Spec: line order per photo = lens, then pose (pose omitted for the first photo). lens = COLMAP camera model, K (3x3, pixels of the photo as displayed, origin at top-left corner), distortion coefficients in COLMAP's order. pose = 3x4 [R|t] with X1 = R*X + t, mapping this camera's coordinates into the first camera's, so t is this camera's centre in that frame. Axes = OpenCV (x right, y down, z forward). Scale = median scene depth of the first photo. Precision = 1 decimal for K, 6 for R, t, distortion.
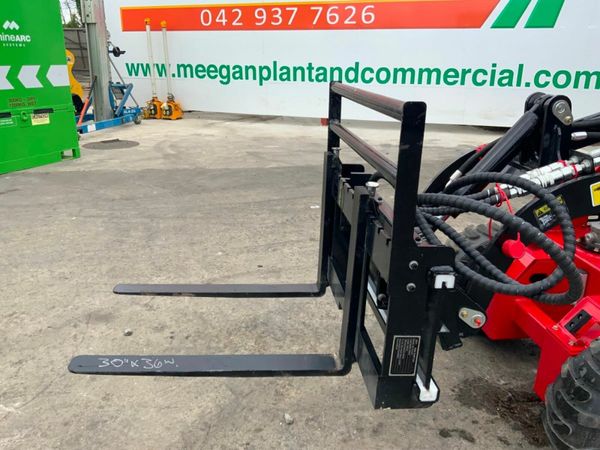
lens RADIAL K [[500.0, 0, 298.6], [0, 500.0, 226.2], [0, 0, 1]] dist [0.014759, -0.021506]
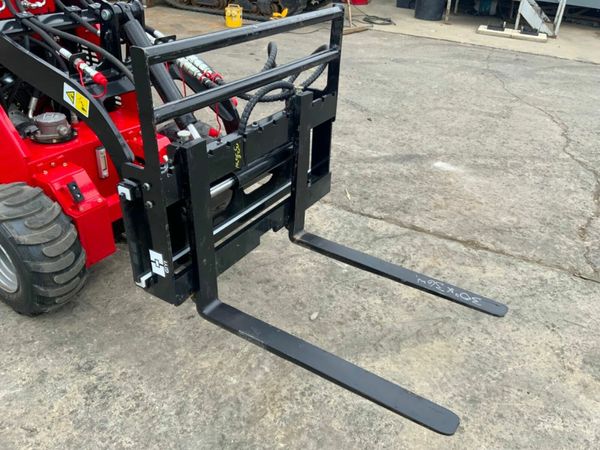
lens RADIAL K [[500.0, 0, 298.3], [0, 500.0, 223.8], [0, 0, 1]] dist [0.014759, -0.021506]
pose [[-0.784859, -0.364034, 0.501473, -0.509527], [0.143146, 0.680856, 0.718292, -0.620355], [-0.602914, 0.635542, -0.482266, 1.477344]]
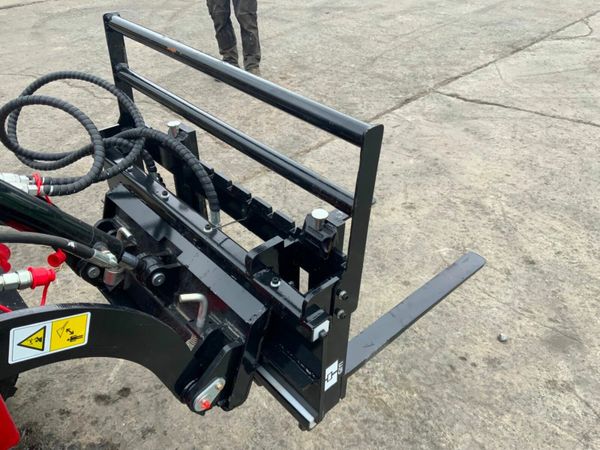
lens RADIAL K [[500.0, 0, 299.9], [0, 500.0, 226.6], [0, 0, 1]] dist [0.014759, -0.021506]
pose [[-0.792560, 0.315301, -0.521953, 0.427510], [-0.238800, 0.627105, 0.741427, -0.607909], [0.561092, 0.712268, -0.421724, 1.366473]]
